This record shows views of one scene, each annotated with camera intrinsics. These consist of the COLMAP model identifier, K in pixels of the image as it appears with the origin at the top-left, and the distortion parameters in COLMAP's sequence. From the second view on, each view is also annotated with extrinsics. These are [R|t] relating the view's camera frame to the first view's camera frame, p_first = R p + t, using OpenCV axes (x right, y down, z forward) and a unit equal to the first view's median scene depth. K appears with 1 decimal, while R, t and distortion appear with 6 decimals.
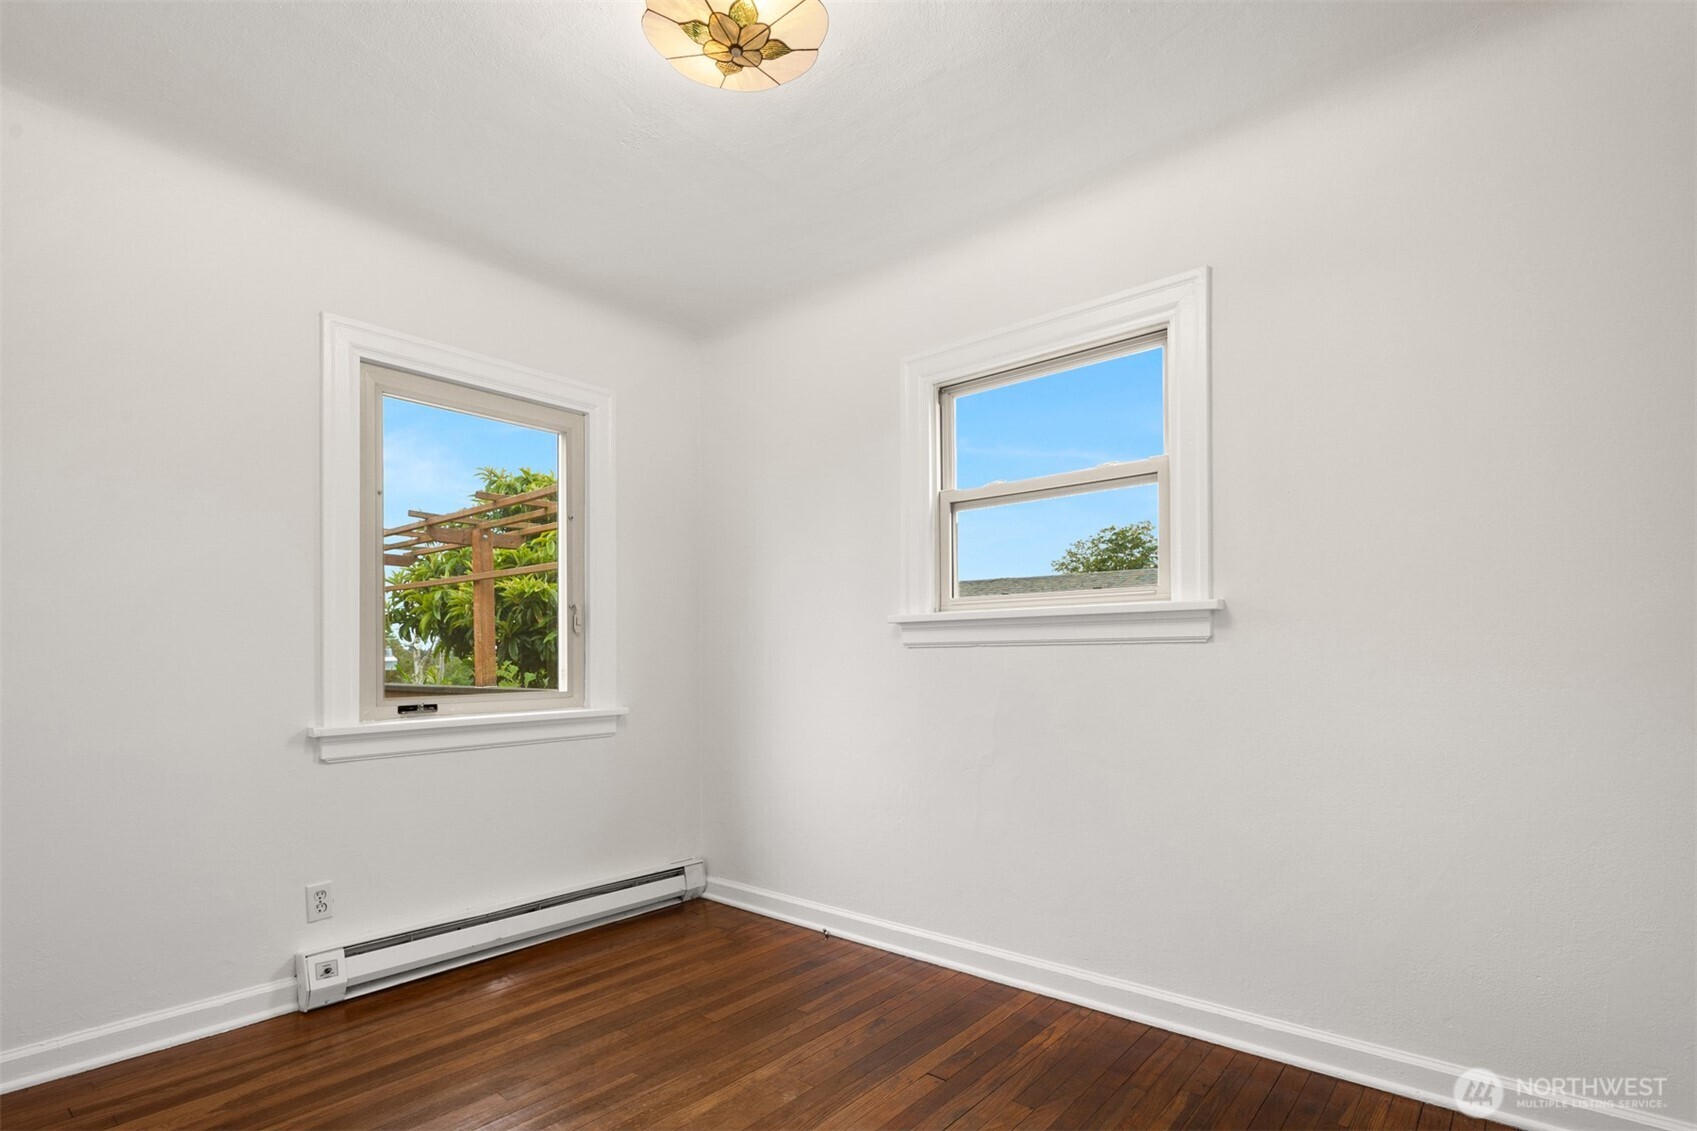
lens RADIAL K [[818.0, 0, 821.9], [0, 818.0, 658.0], [0, 0, 1]] dist [-0.001466, -0.001031]
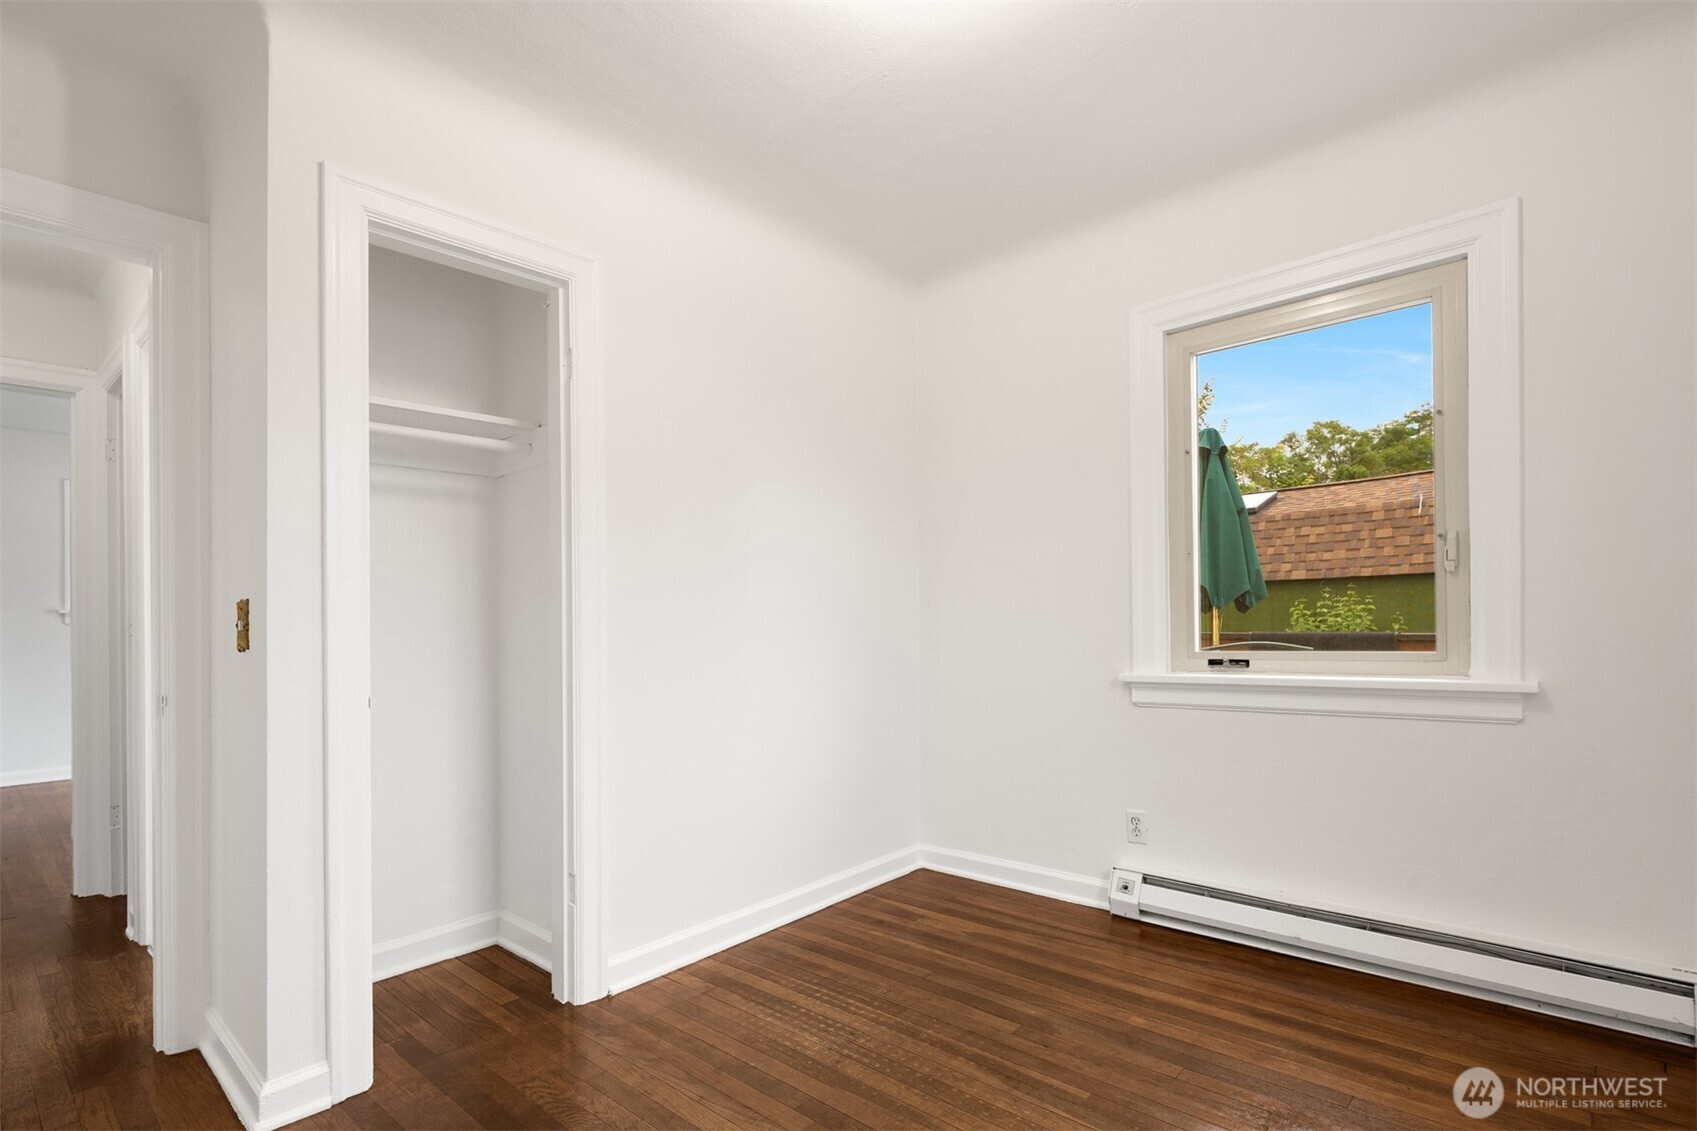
lens RADIAL K [[818.0, 0, 867.6], [0, 818.0, 601.0], [0, 0, 1]] dist [-0.001466, -0.001031]
pose [[-0.006702, -0.015162, -0.999863, 0.527495], [0.027271, 0.999510, -0.015340, -0.009340], [0.999606, -0.027370, -0.006285, 0.634369]]
